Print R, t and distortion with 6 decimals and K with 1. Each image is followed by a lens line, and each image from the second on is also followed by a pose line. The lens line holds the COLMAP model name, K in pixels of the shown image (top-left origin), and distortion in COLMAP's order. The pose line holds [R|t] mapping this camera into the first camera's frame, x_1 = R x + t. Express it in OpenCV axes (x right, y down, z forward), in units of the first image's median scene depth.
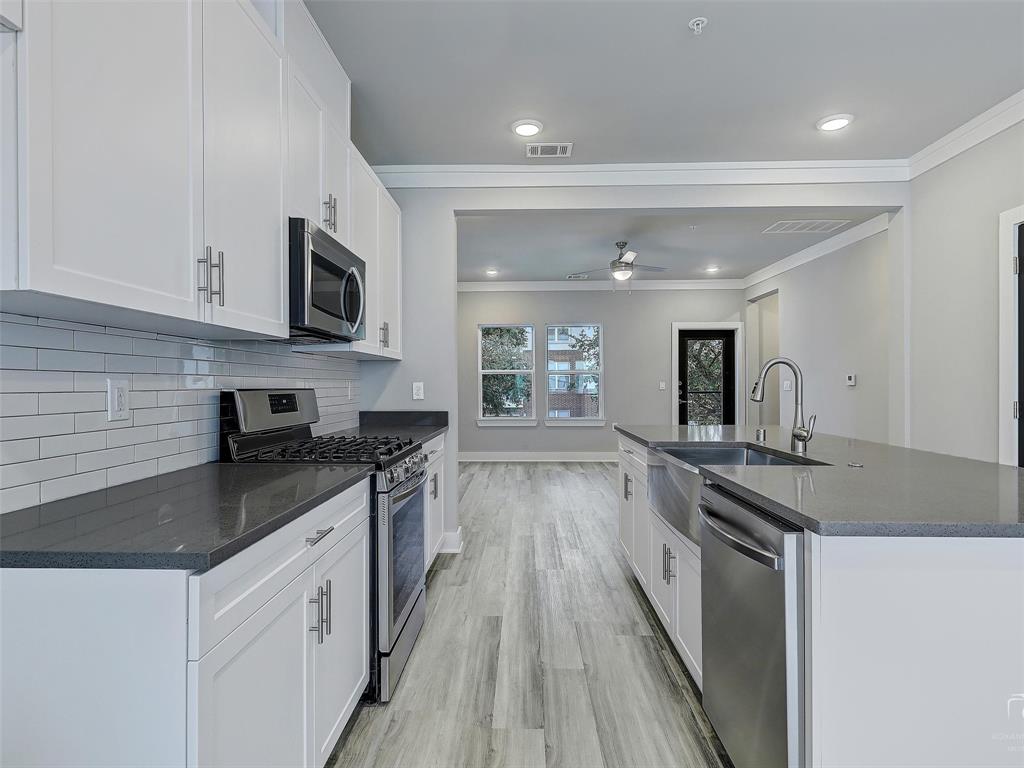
lens RADIAL K [[559.7, 0, 495.7], [0, 559.7, 383.9], [0, 0, 1]] dist [0.004593, 0.001799]
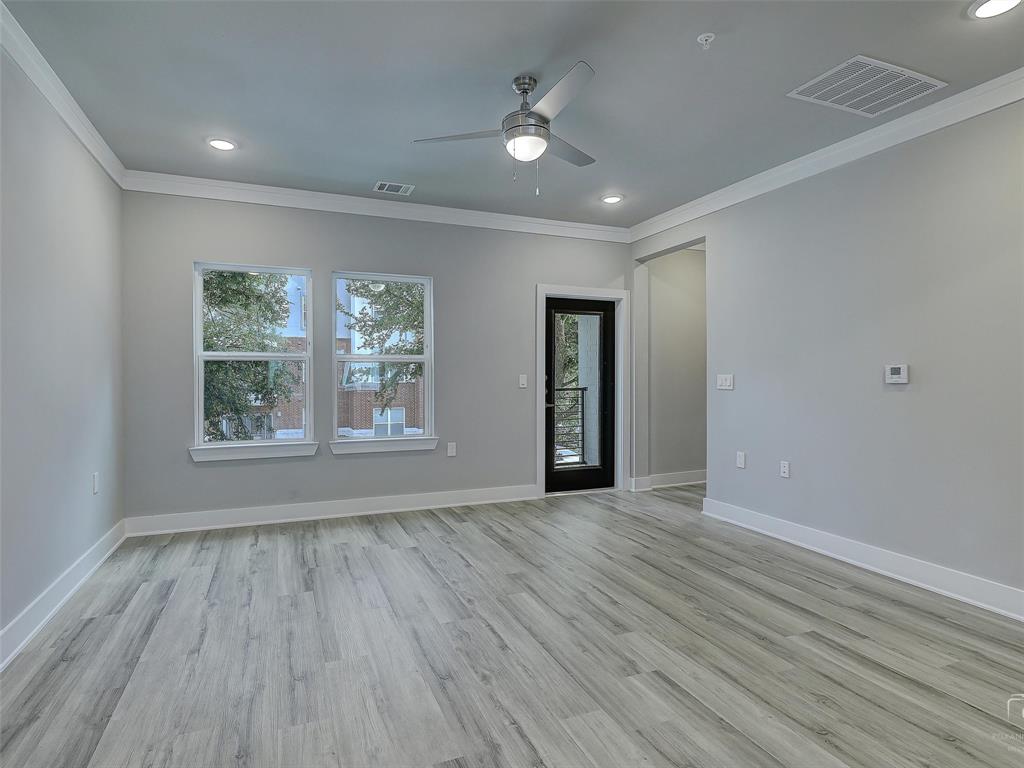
lens RADIAL K [[559.7, 0, 512.8], [0, 559.7, 376.7], [0, 0, 1]] dist [0.004593, 0.001799]
pose [[0.900468, 0.003233, 0.434911, 0.013059], [-0.003183, 0.999995, -0.000843, -0.002543], [-0.434912, -0.000625, 0.900473, 0.680109]]
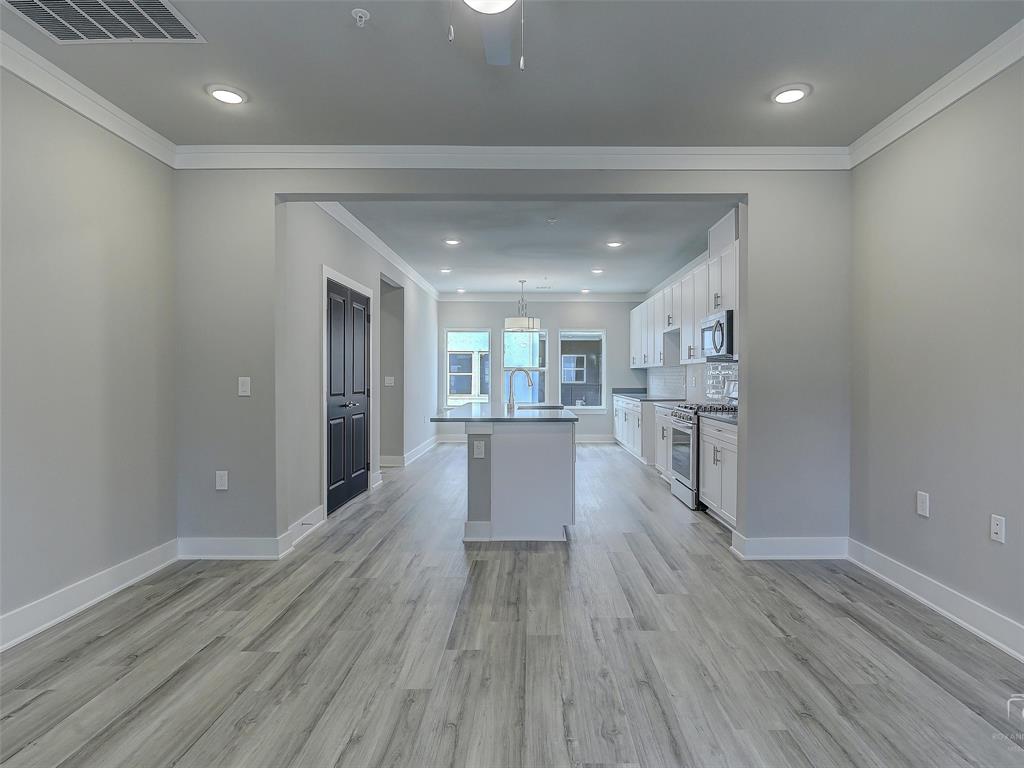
lens RADIAL K [[572.5, 0, 521.5], [0, 572.5, 384.0], [0, 0, 1]] dist [-0.000773, -0.002591]
pose [[-0.999392, 0.003271, -0.034702, 0.260384], [0.002716, 0.999868, 0.016032, -0.007372], [0.034750, 0.015928, -0.999269, 1.514988]]
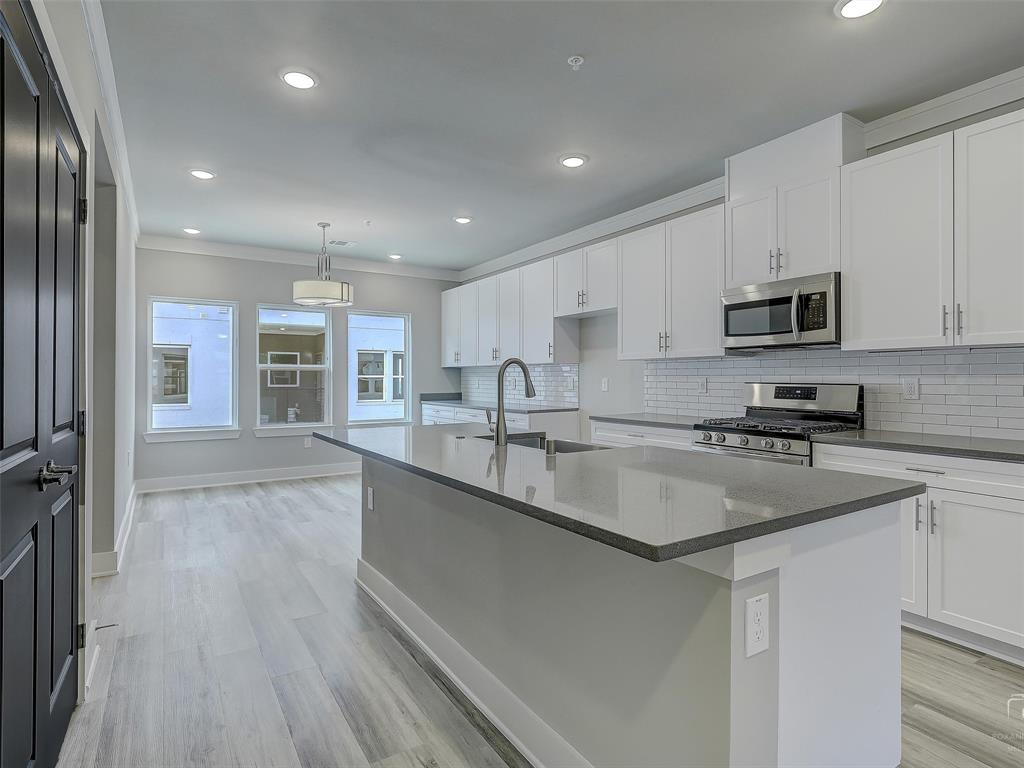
lens RADIAL K [[559.7, 0, 499.5], [0, 559.7, 379.9], [0, 0, 1]] dist [0.004593, 0.001799]
pose [[-0.830578, 0.002348, -0.556897, 0.511700], [-0.000645, 0.999986, 0.005178, -0.003253], [0.556901, 0.004660, -0.830566, 0.839512]]
